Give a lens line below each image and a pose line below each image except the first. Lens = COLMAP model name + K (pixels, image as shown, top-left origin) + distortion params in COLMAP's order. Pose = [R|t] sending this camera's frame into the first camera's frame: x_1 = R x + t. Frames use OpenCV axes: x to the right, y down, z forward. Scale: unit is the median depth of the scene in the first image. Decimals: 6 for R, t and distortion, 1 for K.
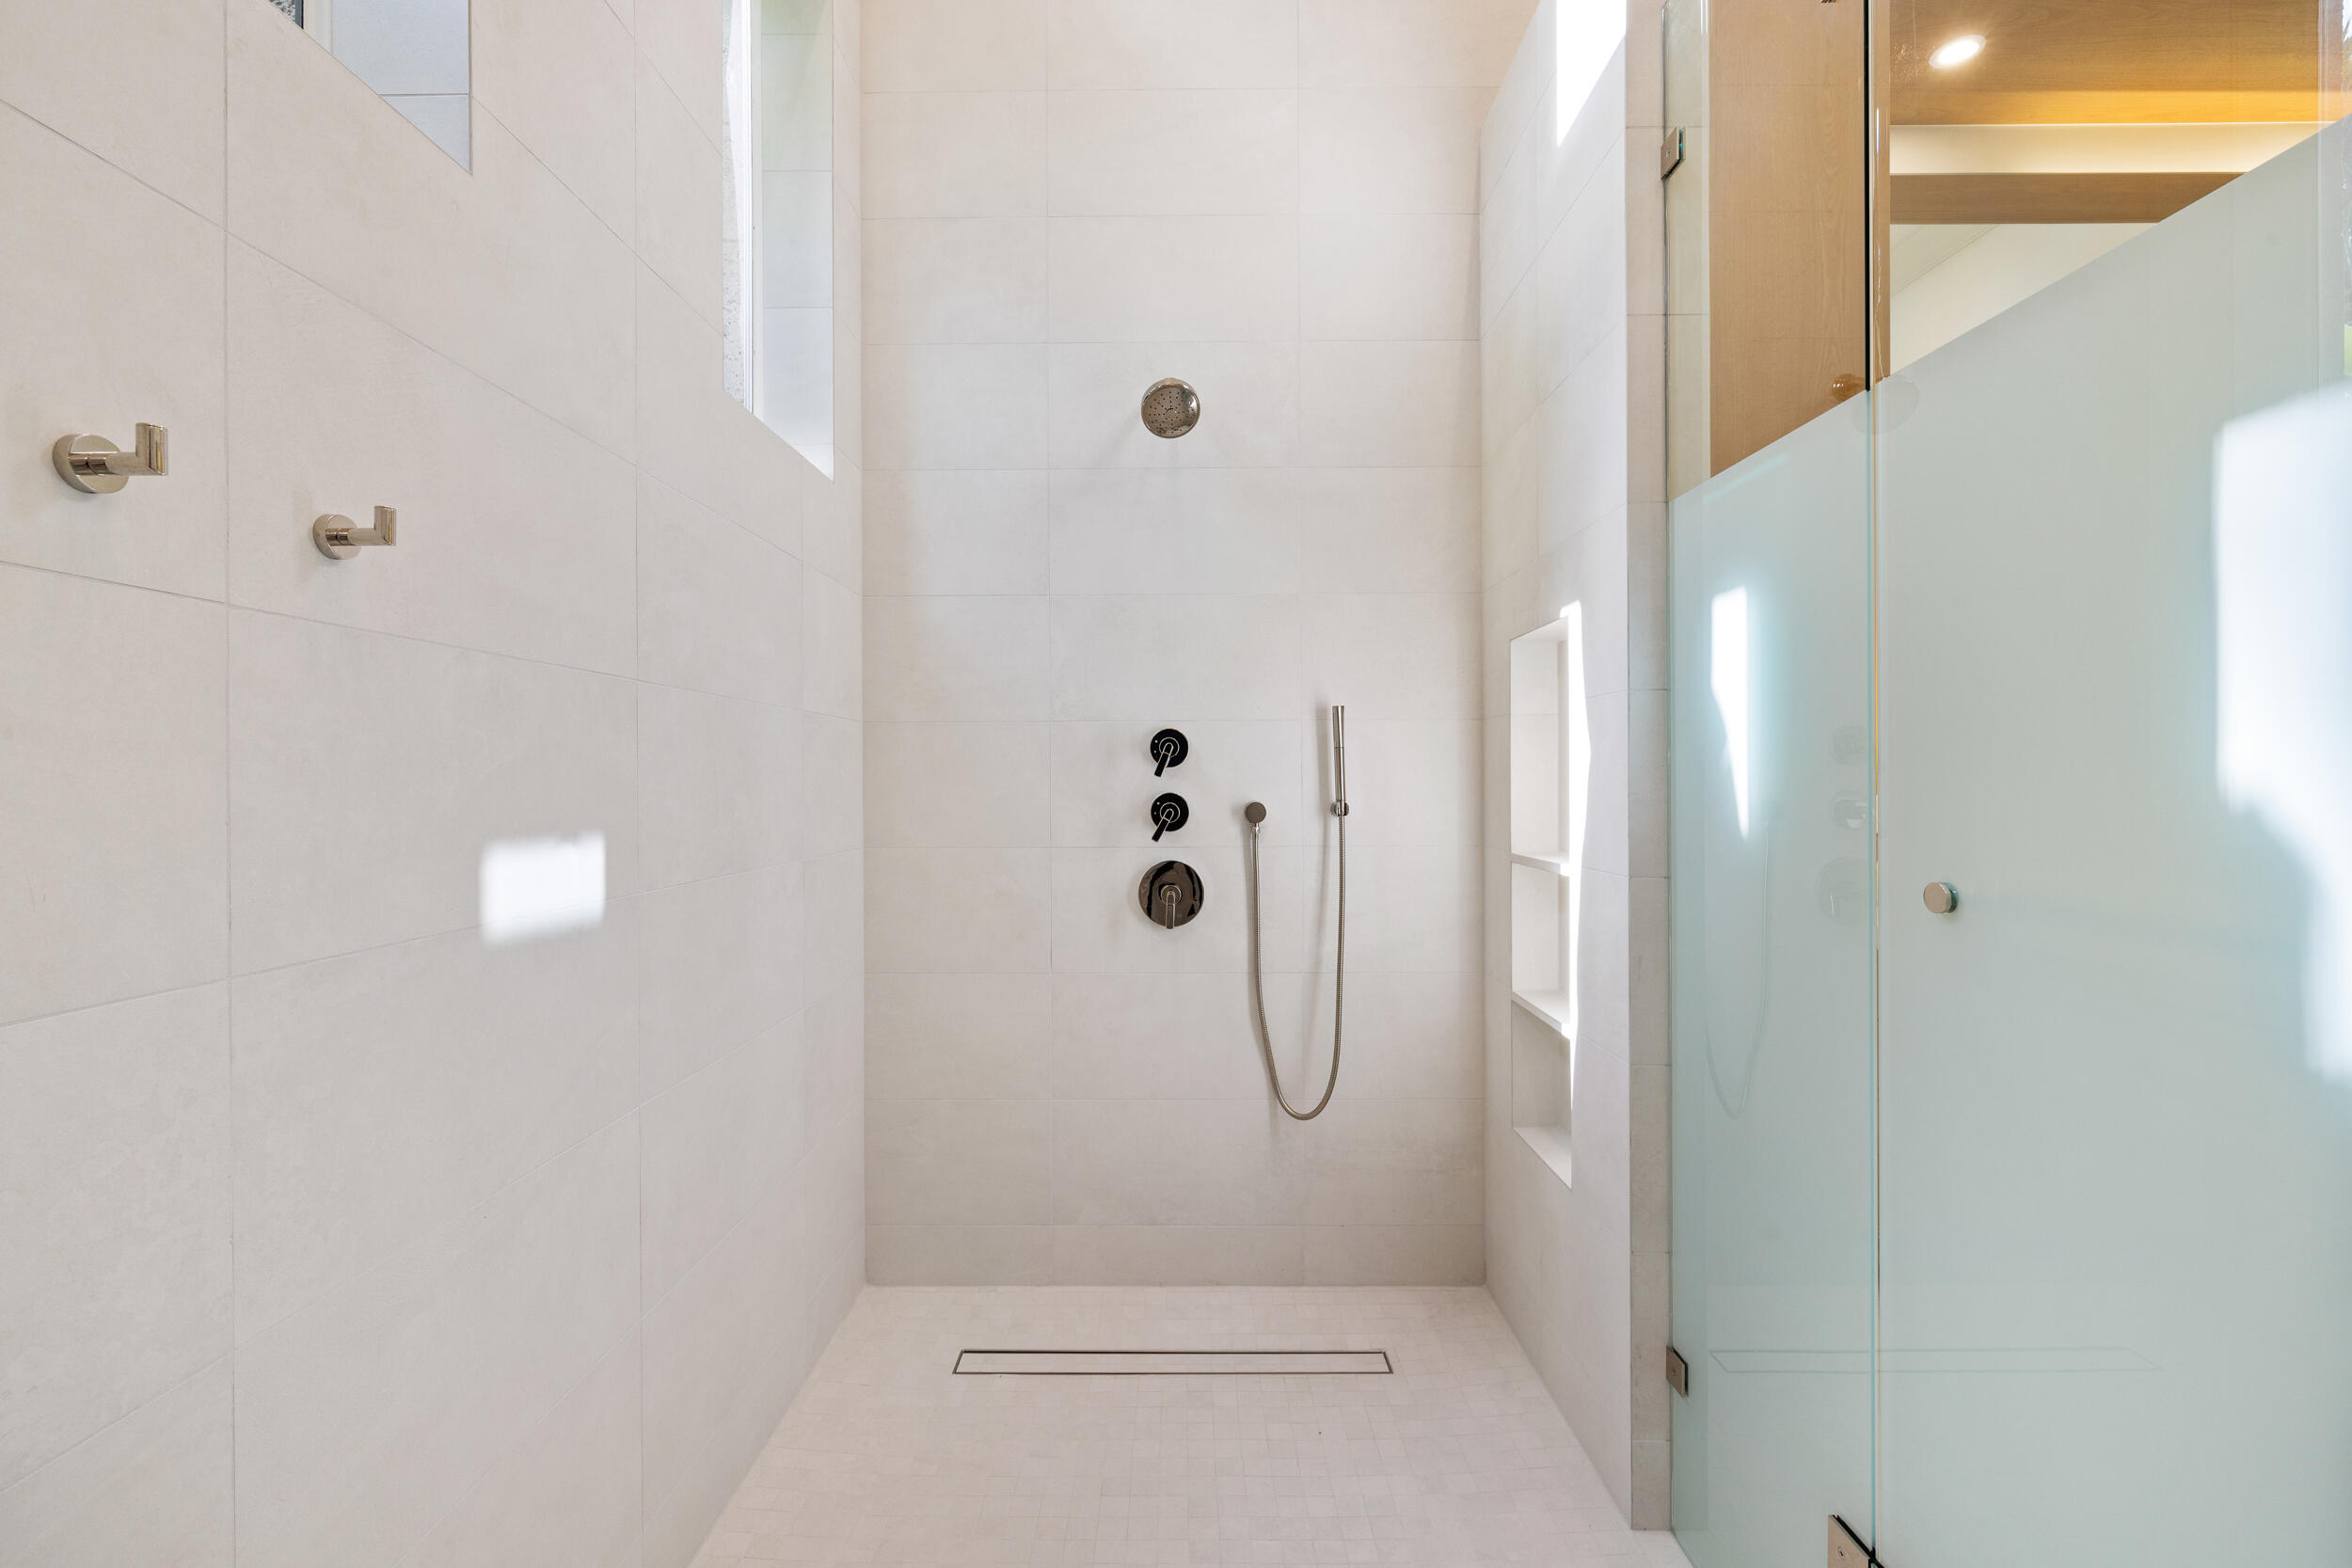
lens RADIAL K [[994.5, 0, 1177.7], [0, 994.5, 781.9], [0, 0, 1]] dist [0.000050, -0.000285]
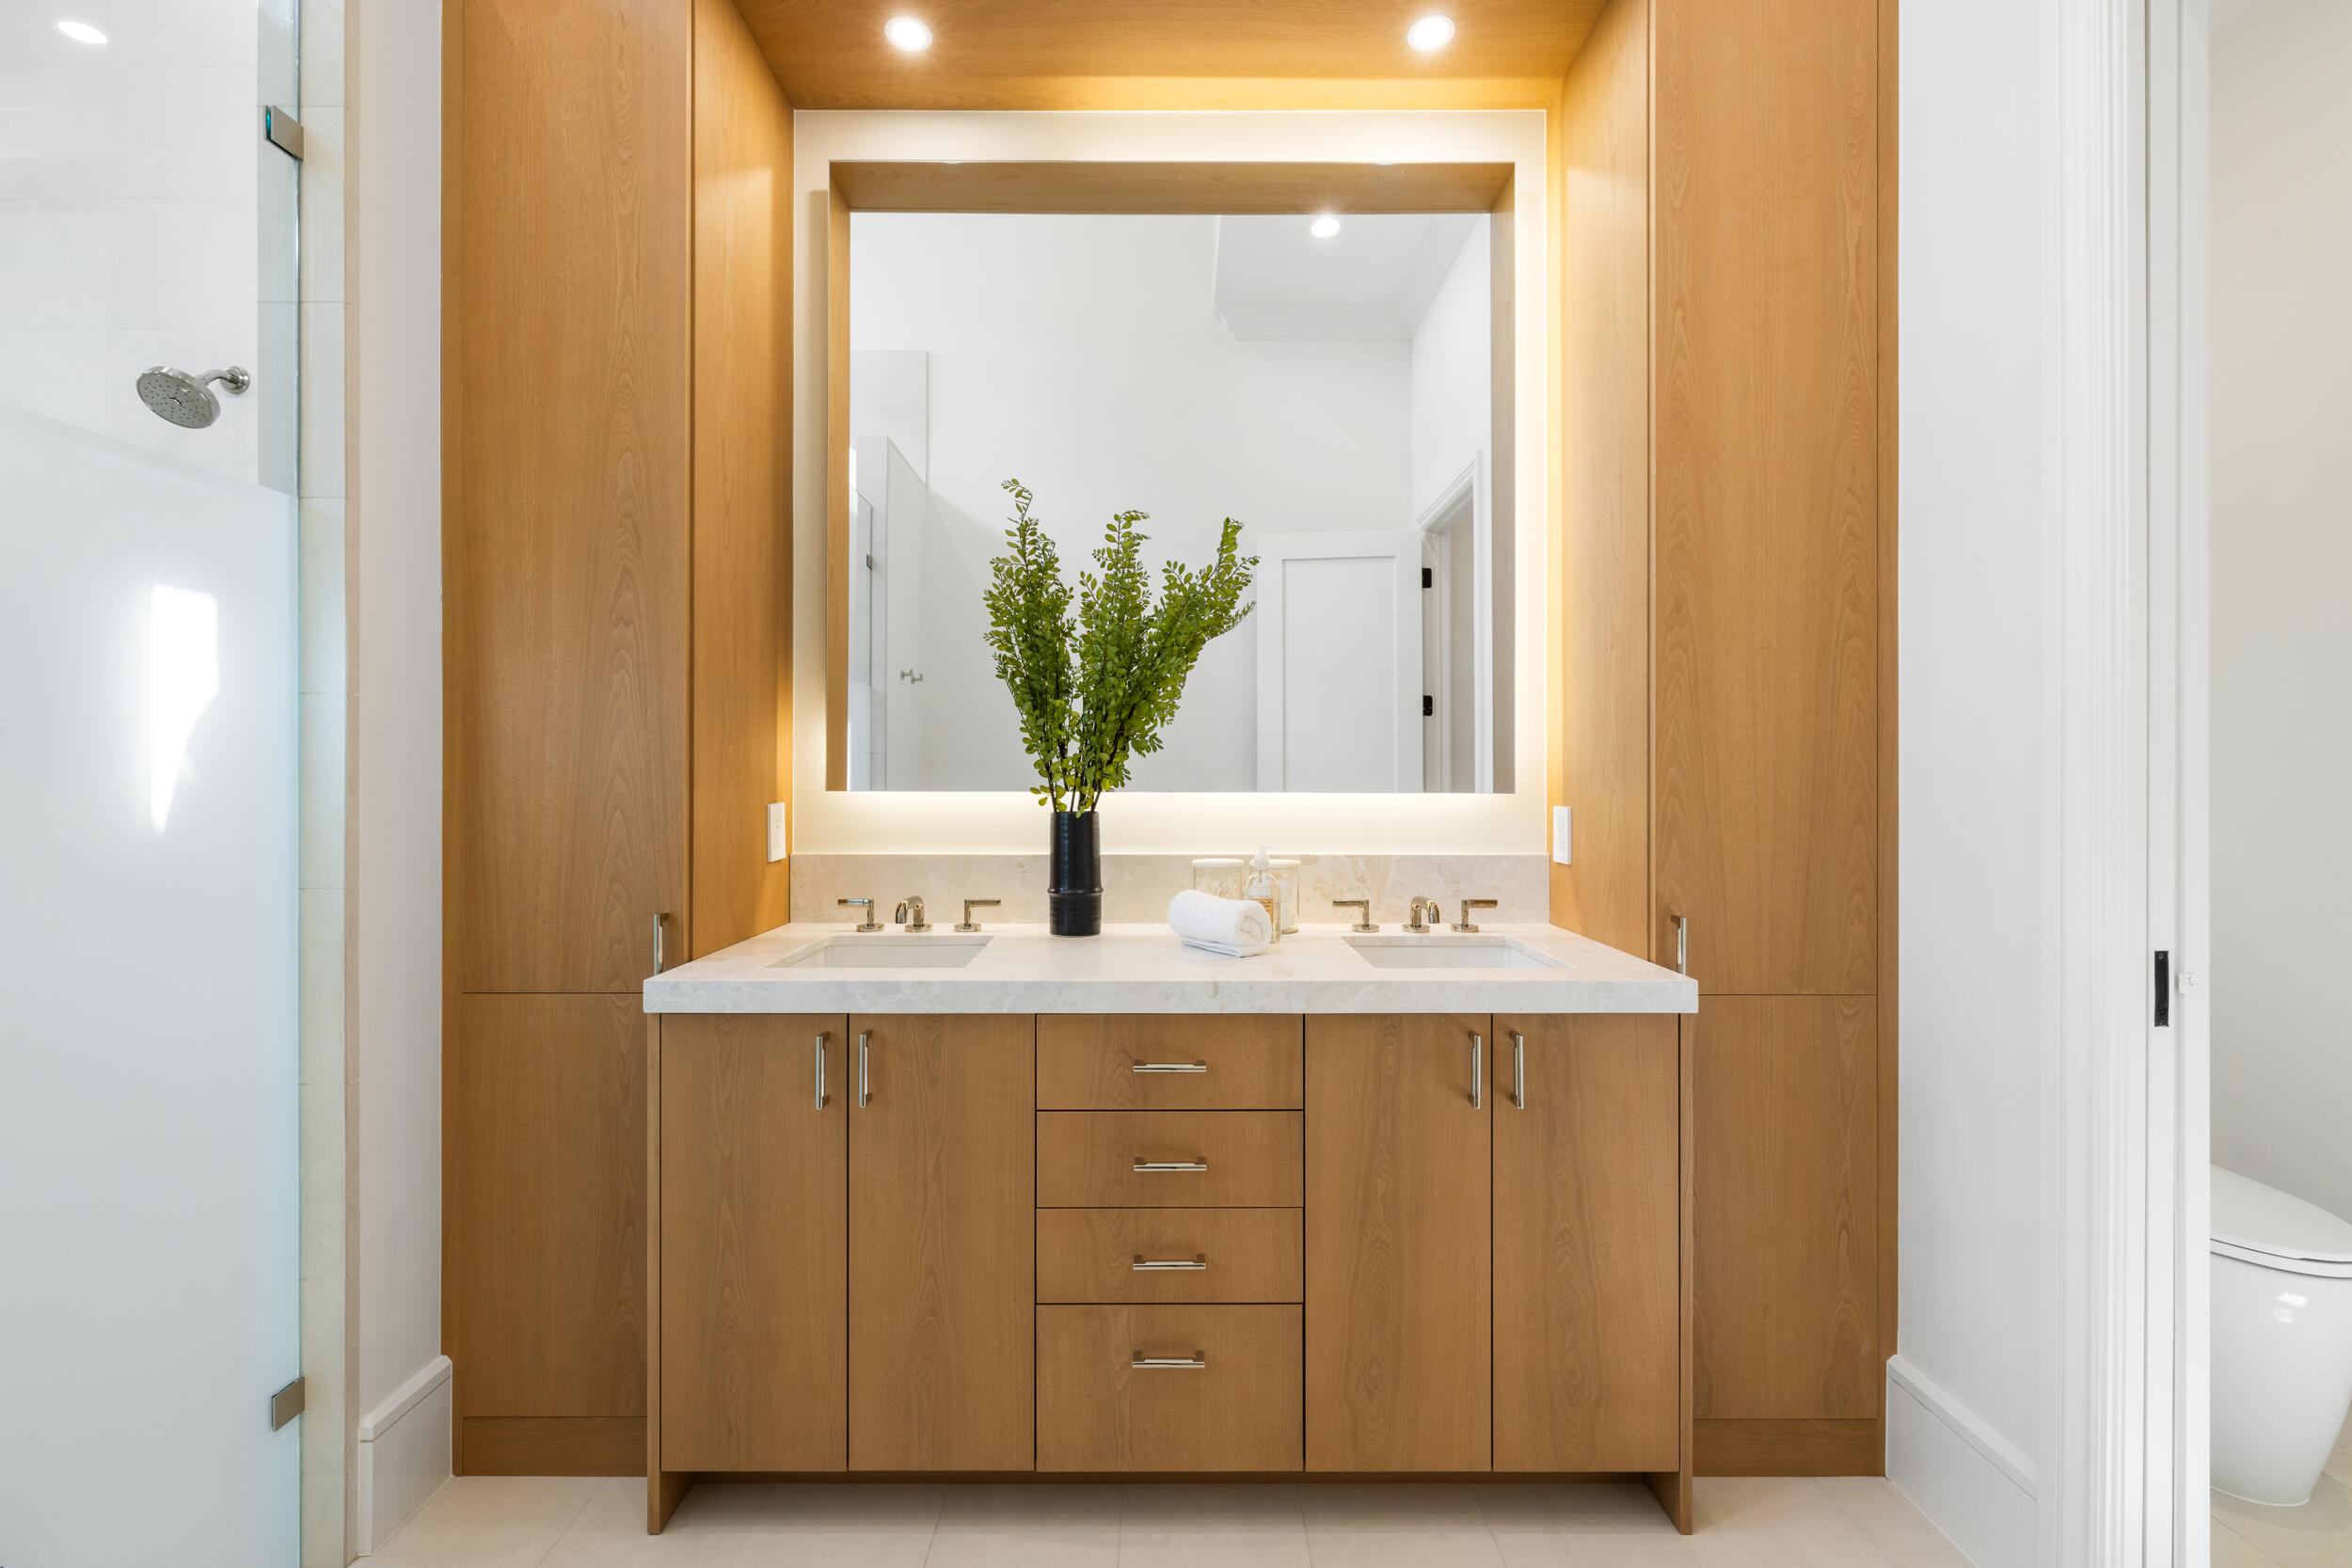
lens RADIAL K [[994.5, 0, 1183.6], [0, 994.5, 775.0], [0, 0, 1]] dist [0.000050, -0.000285]
pose [[0.999965, 0.008222, 0.001332, 1.047686], [-0.008221, 0.999966, -0.000610, -0.014544], [-0.001337, 0.000599, 0.999999, 0.030569]]
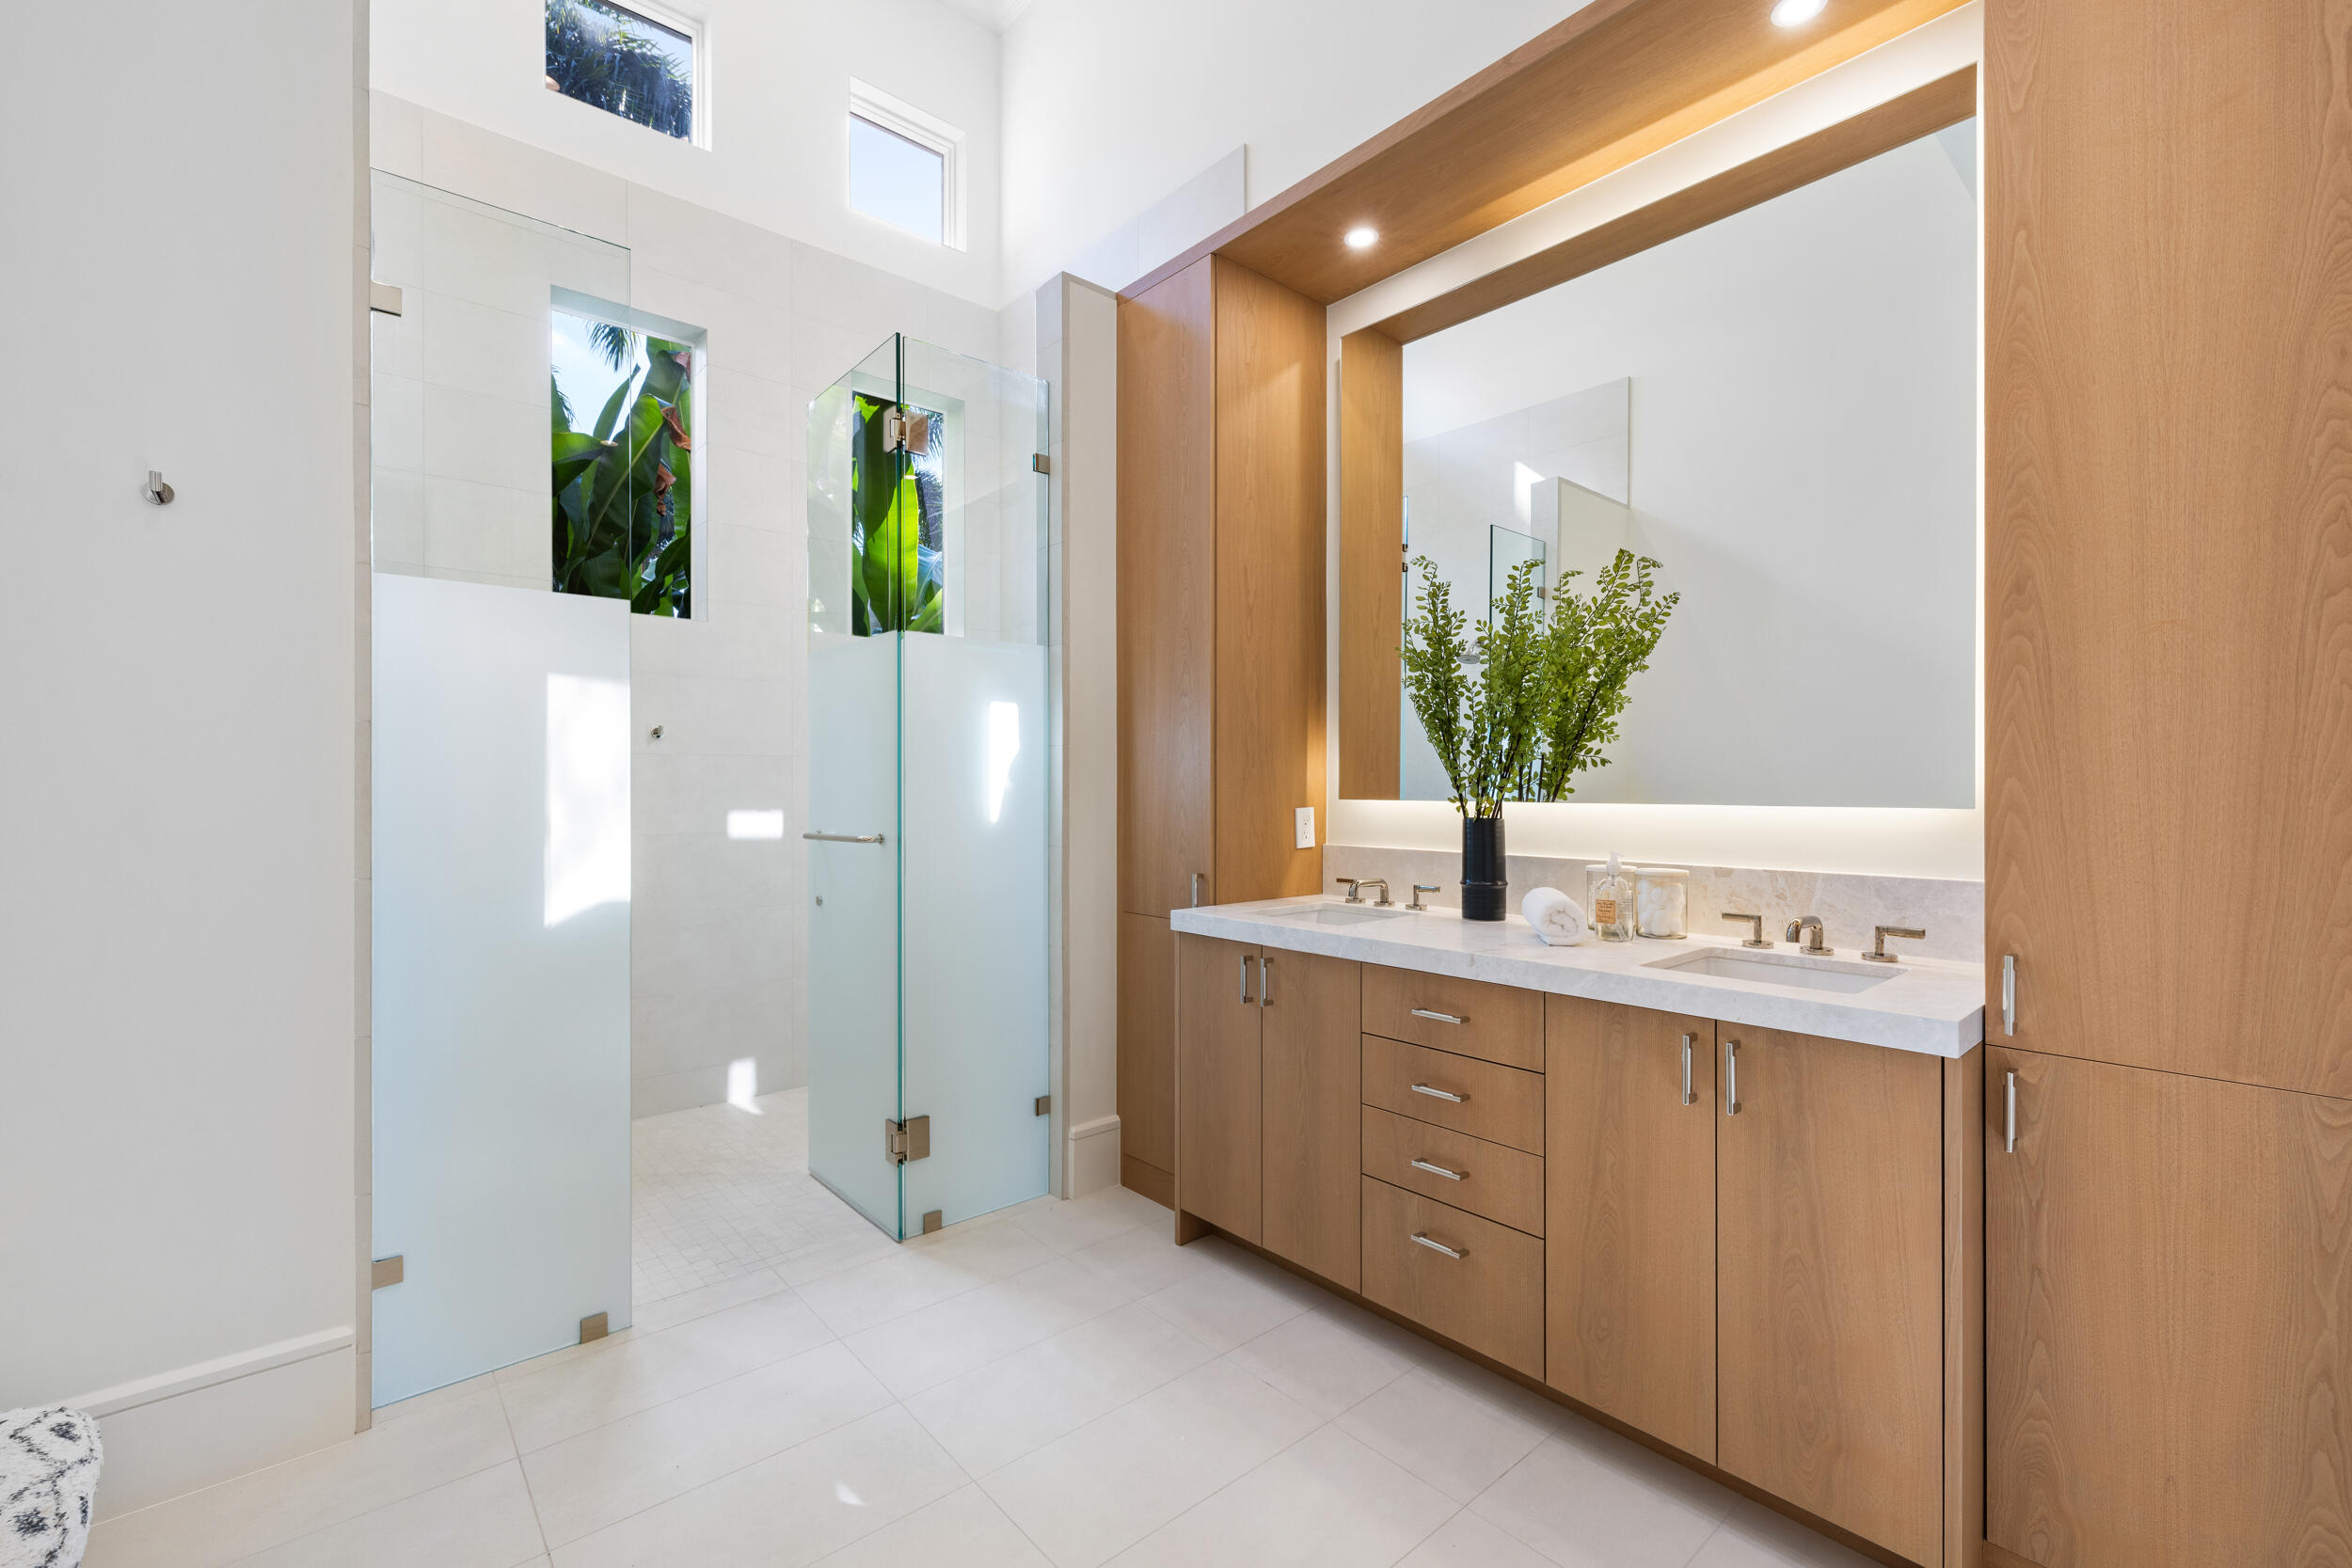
lens RADIAL K [[994.5, 0, 1189.4], [0, 994.5, 787.8], [0, 0, 1]] dist [0.000050, -0.000285]
pose [[0.664124, 0.007156, -0.747589, 1.612374], [-0.003966, 0.999974, 0.006049, -0.020099], [0.747612, -0.001053, 0.664135, -0.038290]]
